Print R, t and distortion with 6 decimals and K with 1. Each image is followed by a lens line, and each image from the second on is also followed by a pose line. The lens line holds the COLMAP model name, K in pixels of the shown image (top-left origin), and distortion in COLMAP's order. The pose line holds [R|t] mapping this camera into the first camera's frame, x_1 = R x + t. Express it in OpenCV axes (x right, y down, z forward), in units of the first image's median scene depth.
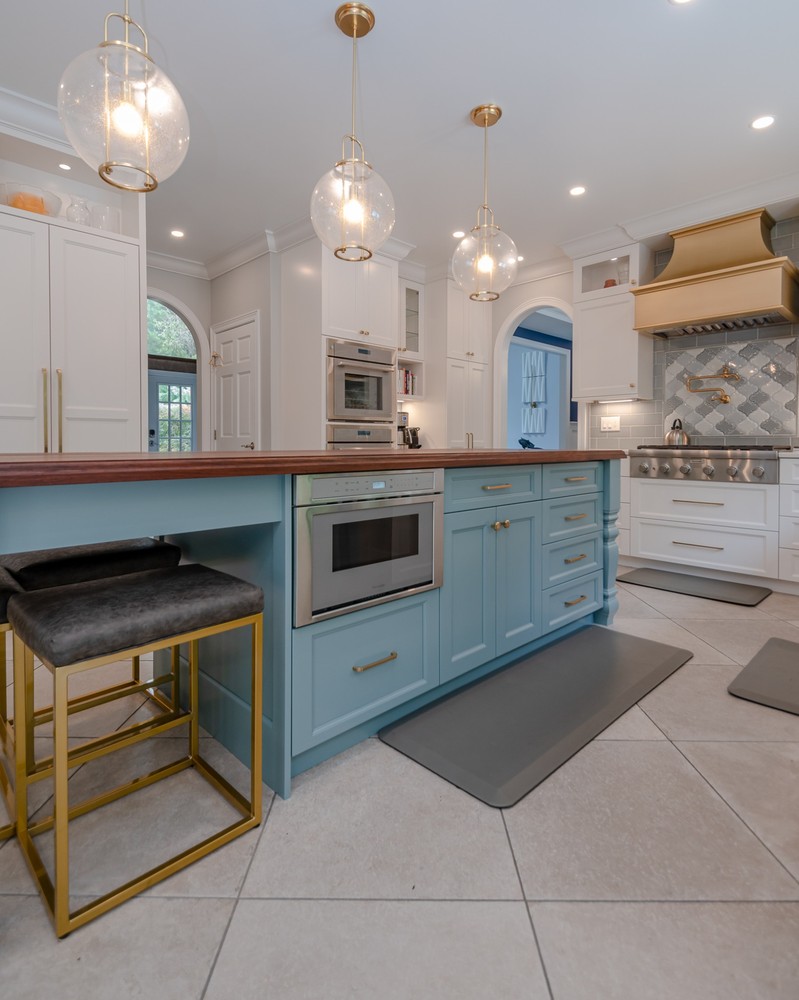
lens RADIAL K [[529.5, 0, 406.6], [0, 529.5, 450.4], [0, 0, 1]] dist [0.023926, -0.000687]
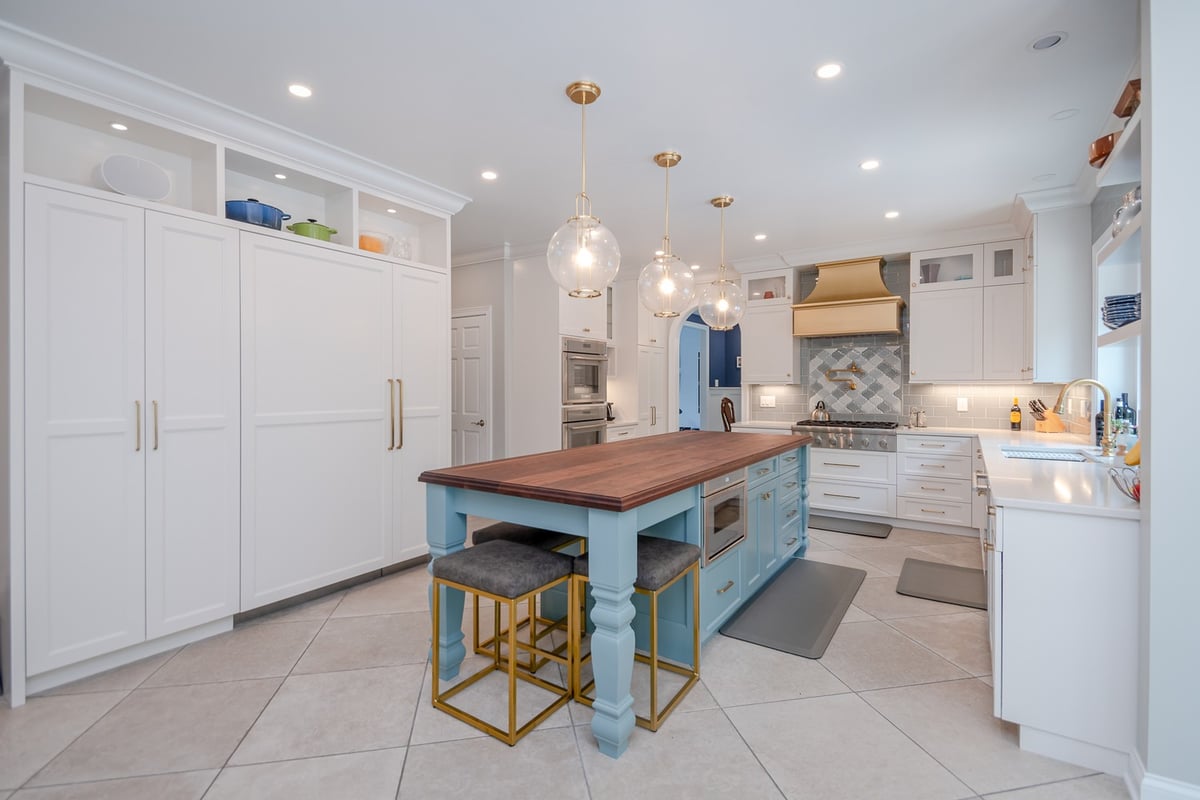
lens RADIAL K [[531.0, 0, 612.8], [0, 531.0, 391.9], [0, 0, 1]] dist [0.040192, -0.016283]
pose [[0.978968, -0.002688, 0.203997, -0.295968], [0.004193, 0.999967, -0.006947, -0.078649], [-0.203972, 0.007656, 0.978947, -0.223798]]
